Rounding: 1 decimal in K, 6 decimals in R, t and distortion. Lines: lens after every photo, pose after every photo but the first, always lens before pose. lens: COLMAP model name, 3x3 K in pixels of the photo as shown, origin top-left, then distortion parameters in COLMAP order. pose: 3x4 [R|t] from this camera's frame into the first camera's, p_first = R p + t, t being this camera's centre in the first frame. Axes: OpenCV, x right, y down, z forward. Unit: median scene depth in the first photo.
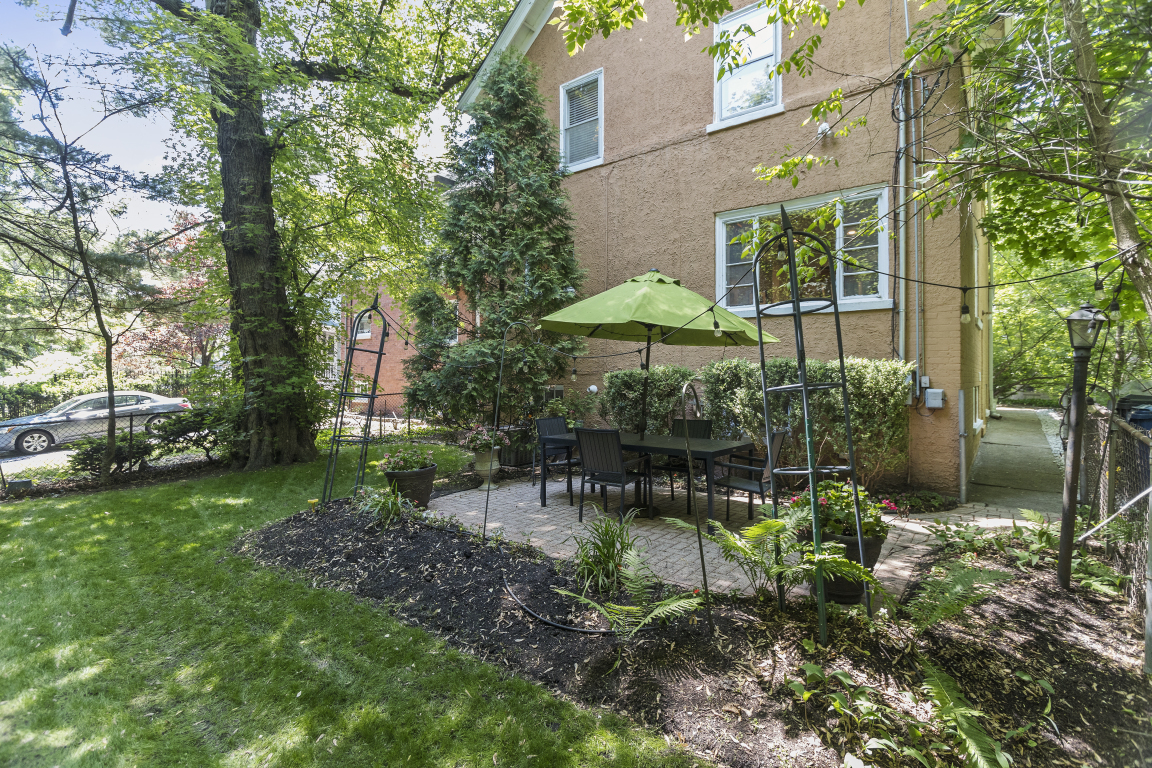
lens RADIAL K [[551.2, 0, 571.4], [0, 551.2, 374.2], [0, 0, 1]] dist [-0.003878, -0.000487]
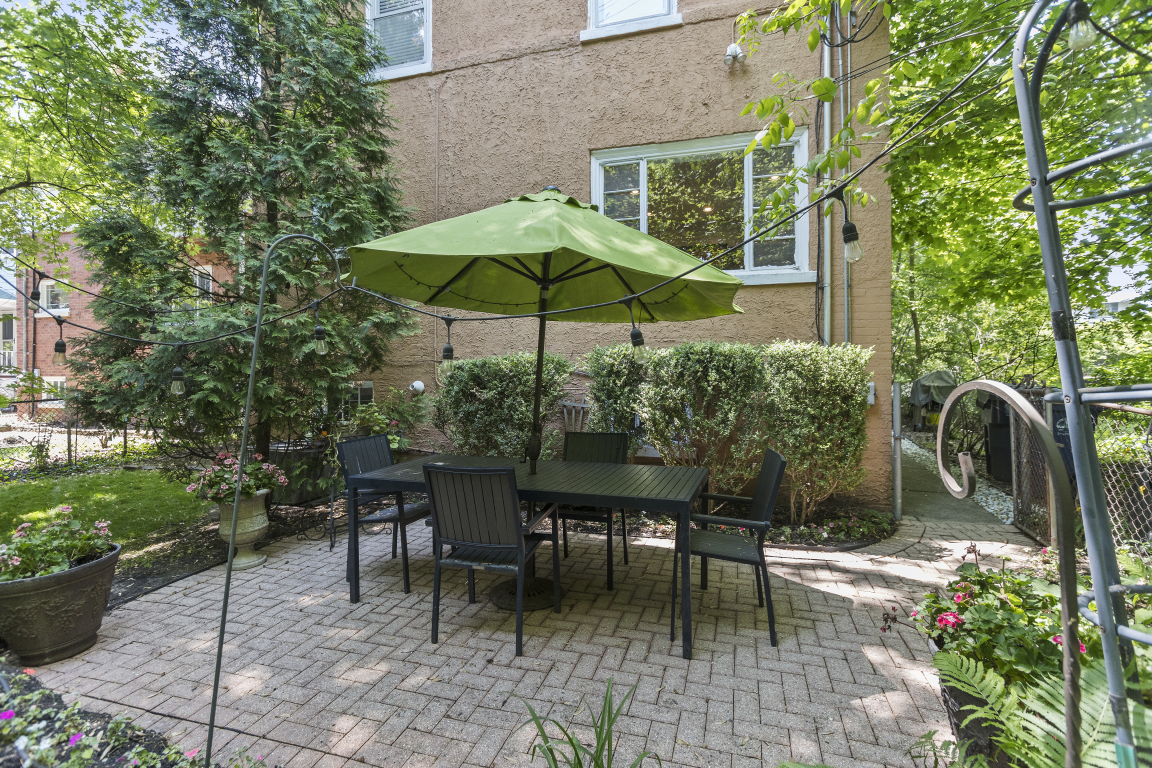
lens RADIAL K [[551.2, 0, 571.4], [0, 551.2, 374.2], [0, 0, 1]] dist [-0.003878, -0.000487]
pose [[0.936264, -0.005778, 0.351249, -0.032206], [0.001759, 0.999929, 0.011760, 0.004139], [-0.351292, -0.010393, 0.936208, 0.328755]]
